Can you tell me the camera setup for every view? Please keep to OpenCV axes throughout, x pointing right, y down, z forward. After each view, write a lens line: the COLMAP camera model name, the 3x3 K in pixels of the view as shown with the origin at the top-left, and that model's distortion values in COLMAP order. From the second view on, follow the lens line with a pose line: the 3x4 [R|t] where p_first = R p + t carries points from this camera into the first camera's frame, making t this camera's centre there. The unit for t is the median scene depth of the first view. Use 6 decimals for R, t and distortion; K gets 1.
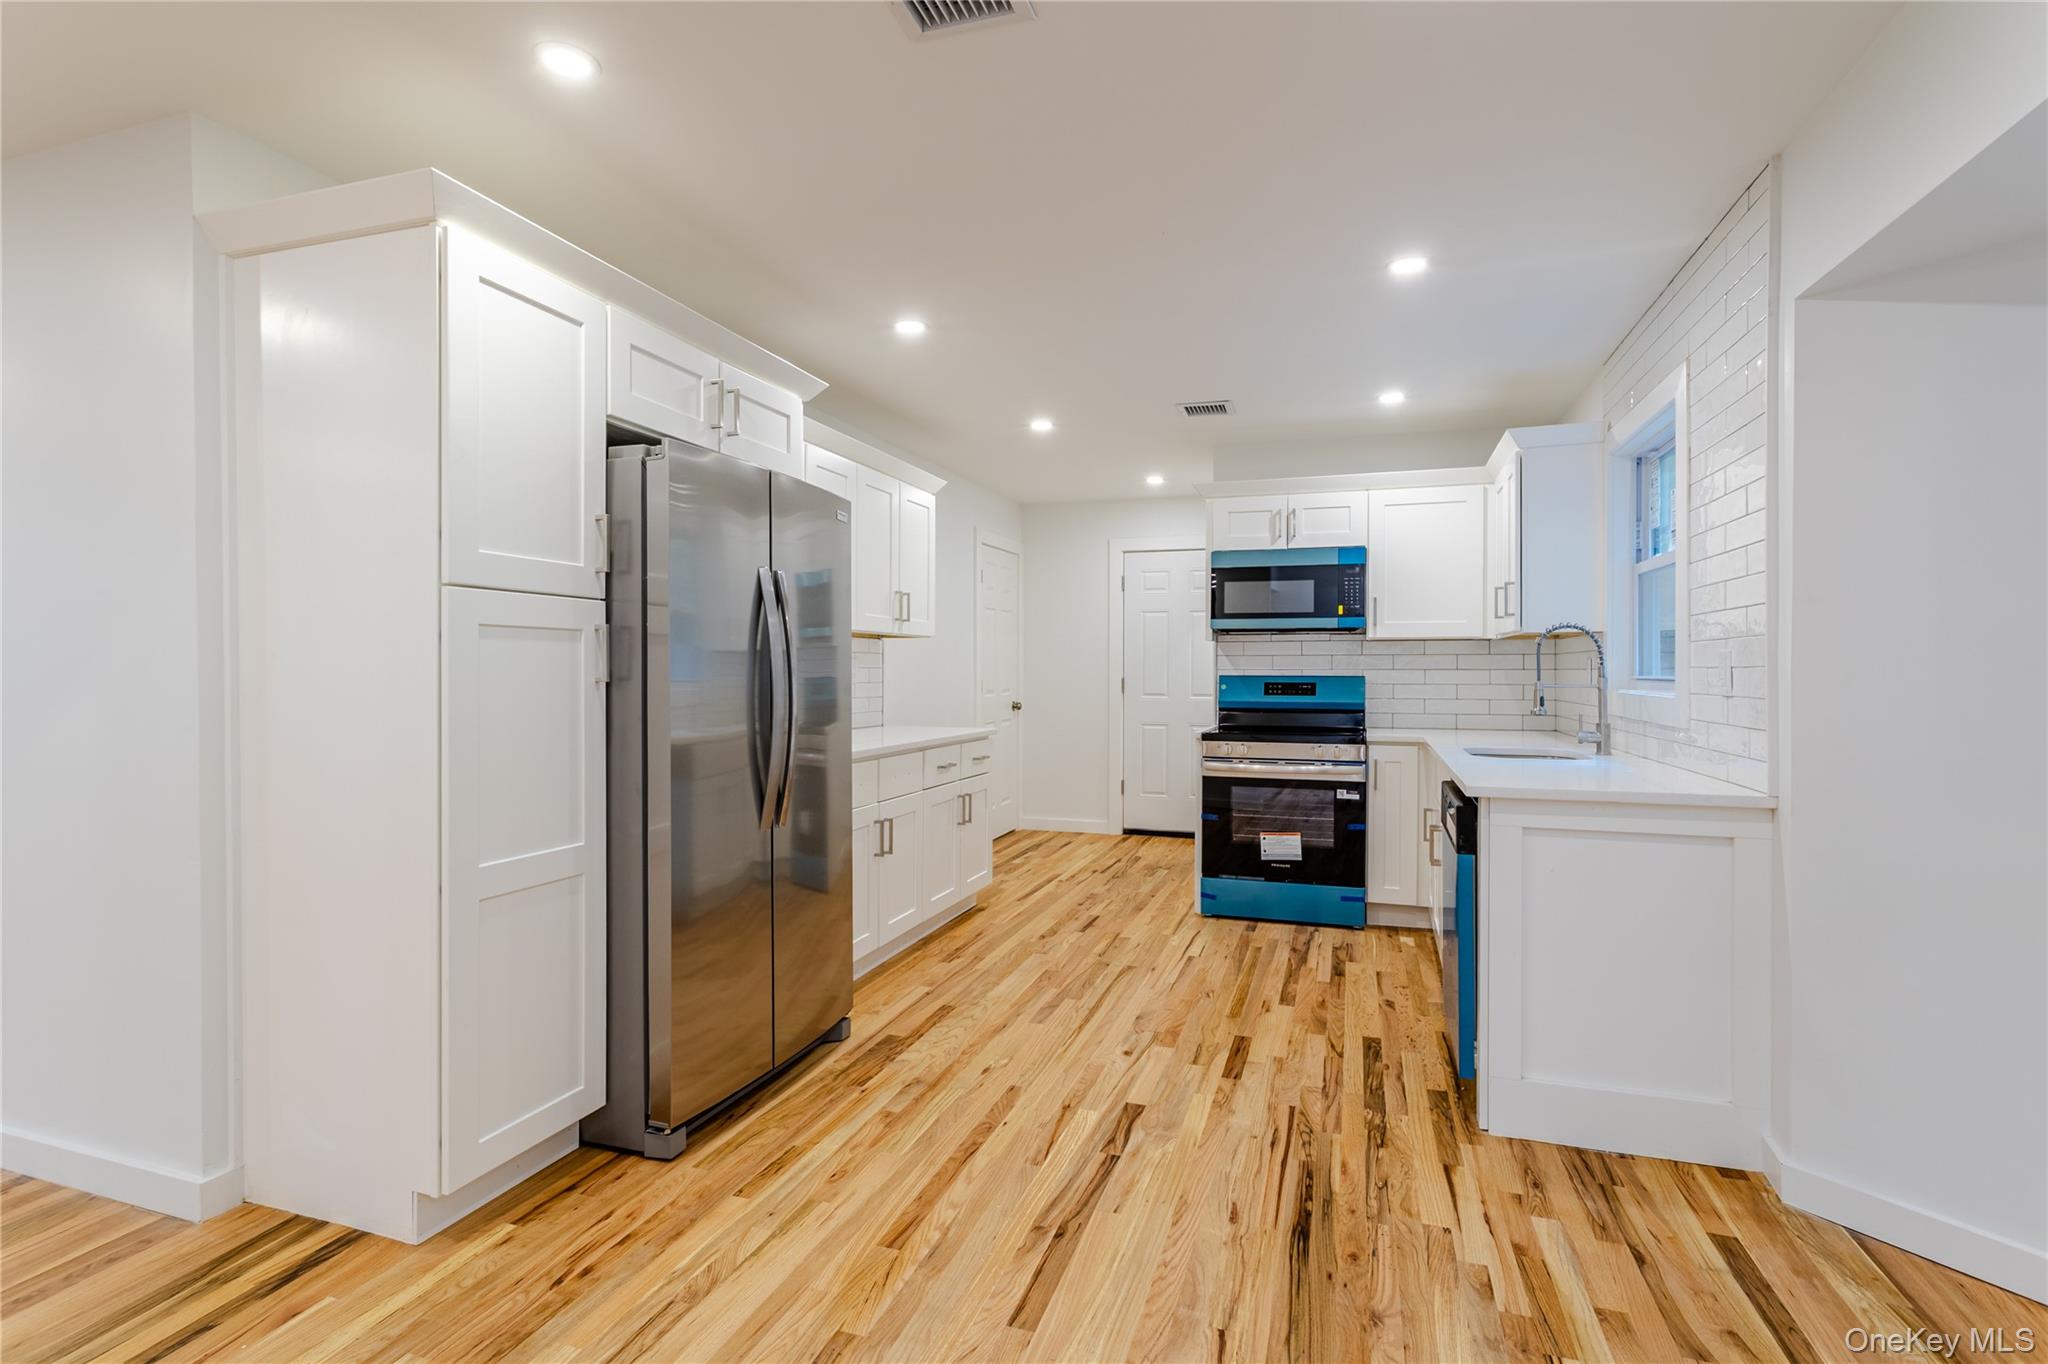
lens RADIAL K [[979.0, 0, 1020.8], [0, 979.0, 675.7], [0, 0, 1]] dist [0.001193, -0.000661]
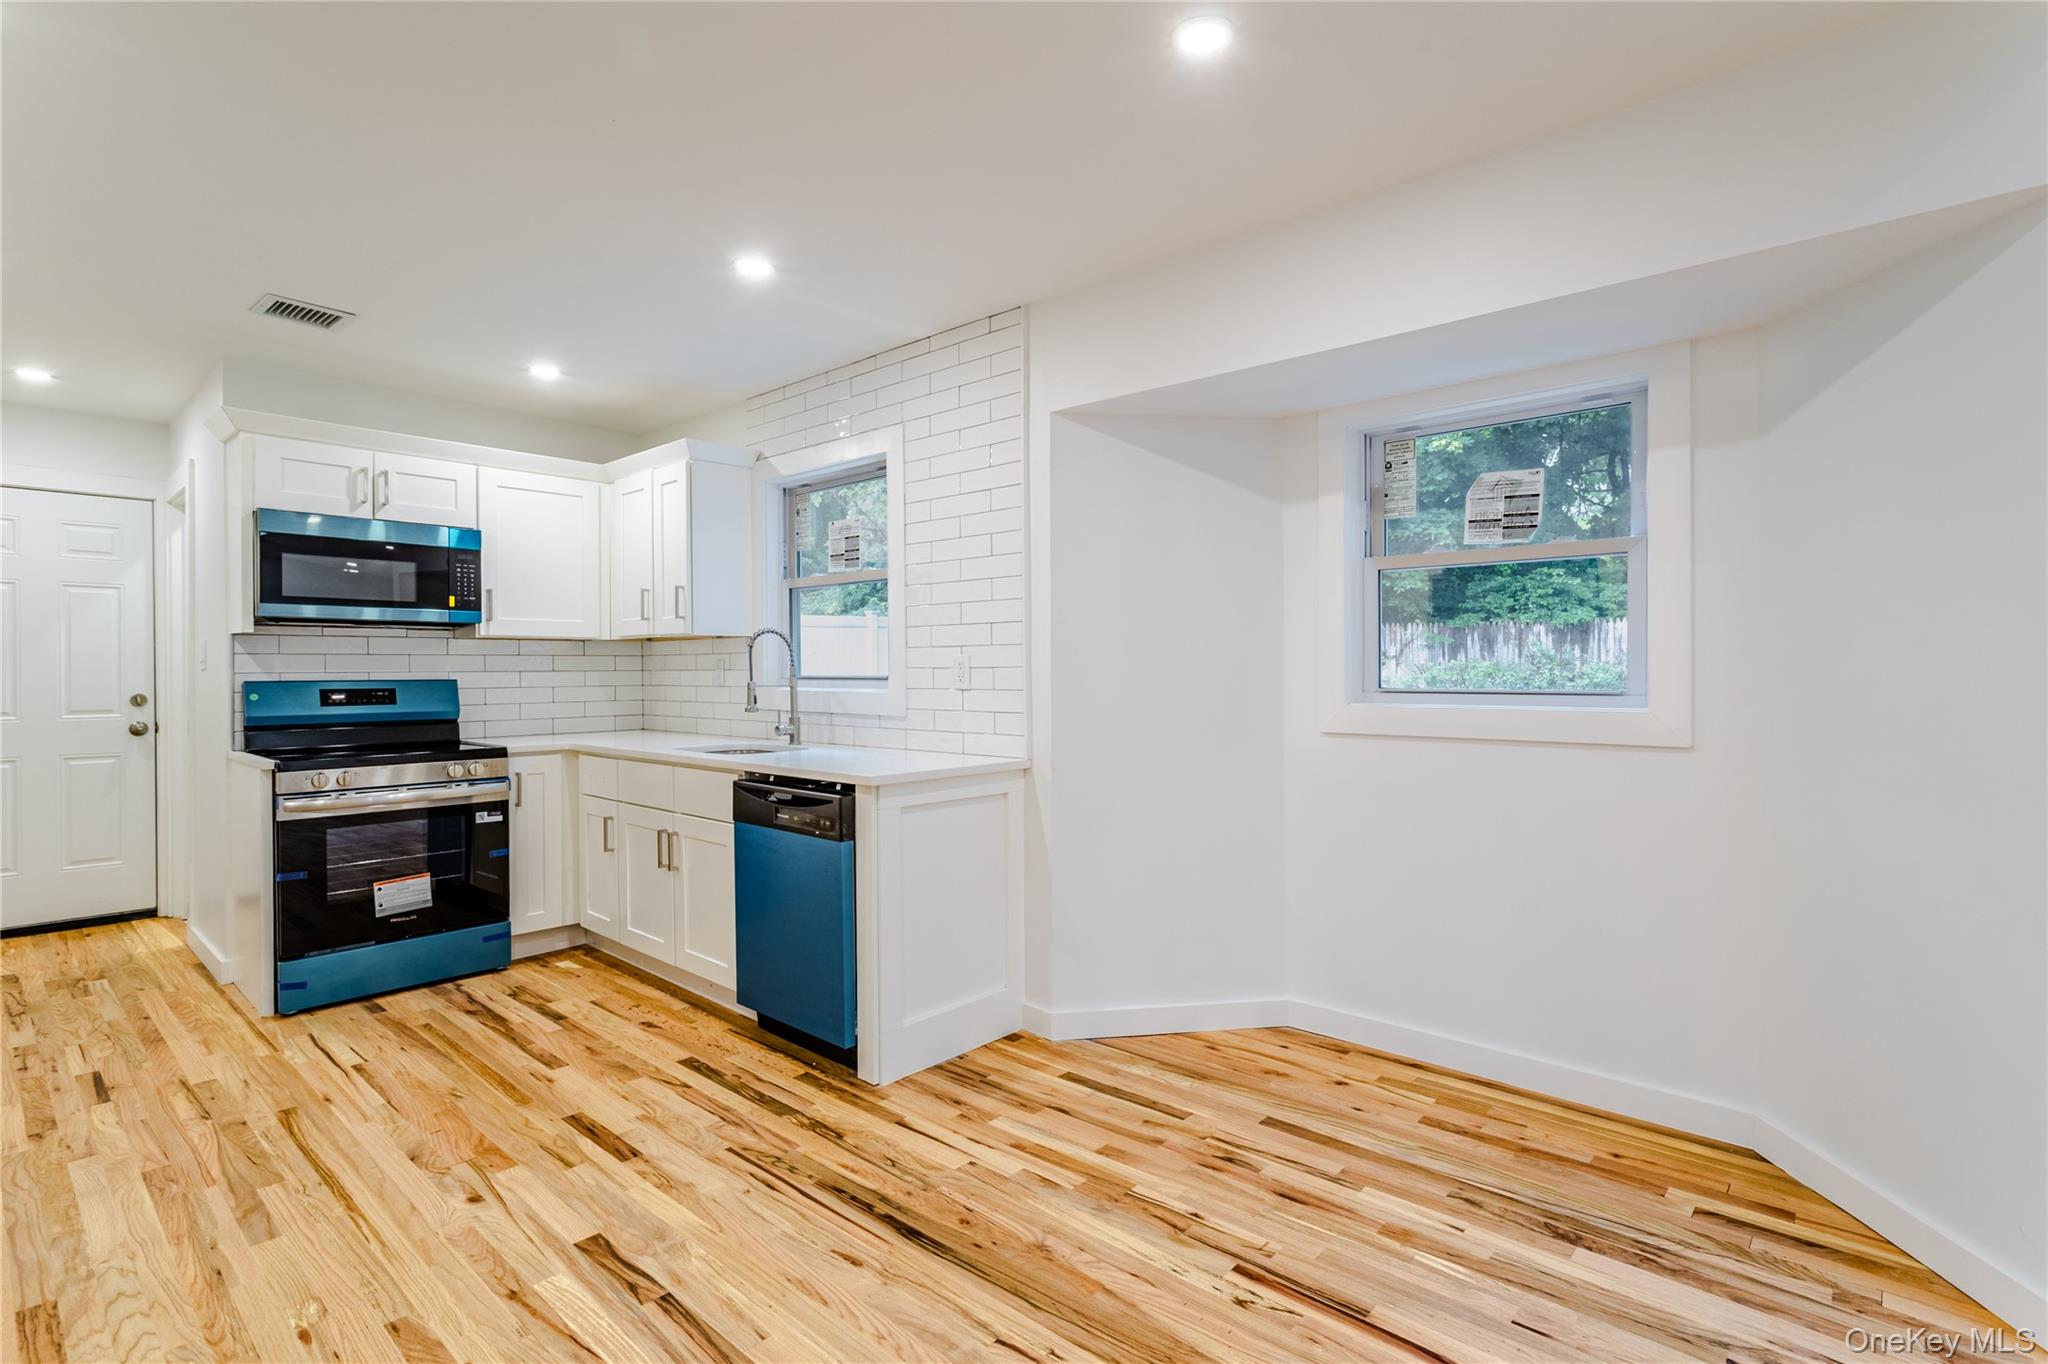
lens RADIAL K [[979.0, 0, 1018.1], [0, 979.0, 677.4], [0, 0, 1]] dist [0.001193, -0.000661]
pose [[0.396725, -0.010637, 0.917876, -0.351688], [0.010243, 0.999922, 0.007161, -0.003590], [-0.917880, 0.006560, 0.396803, 0.299821]]
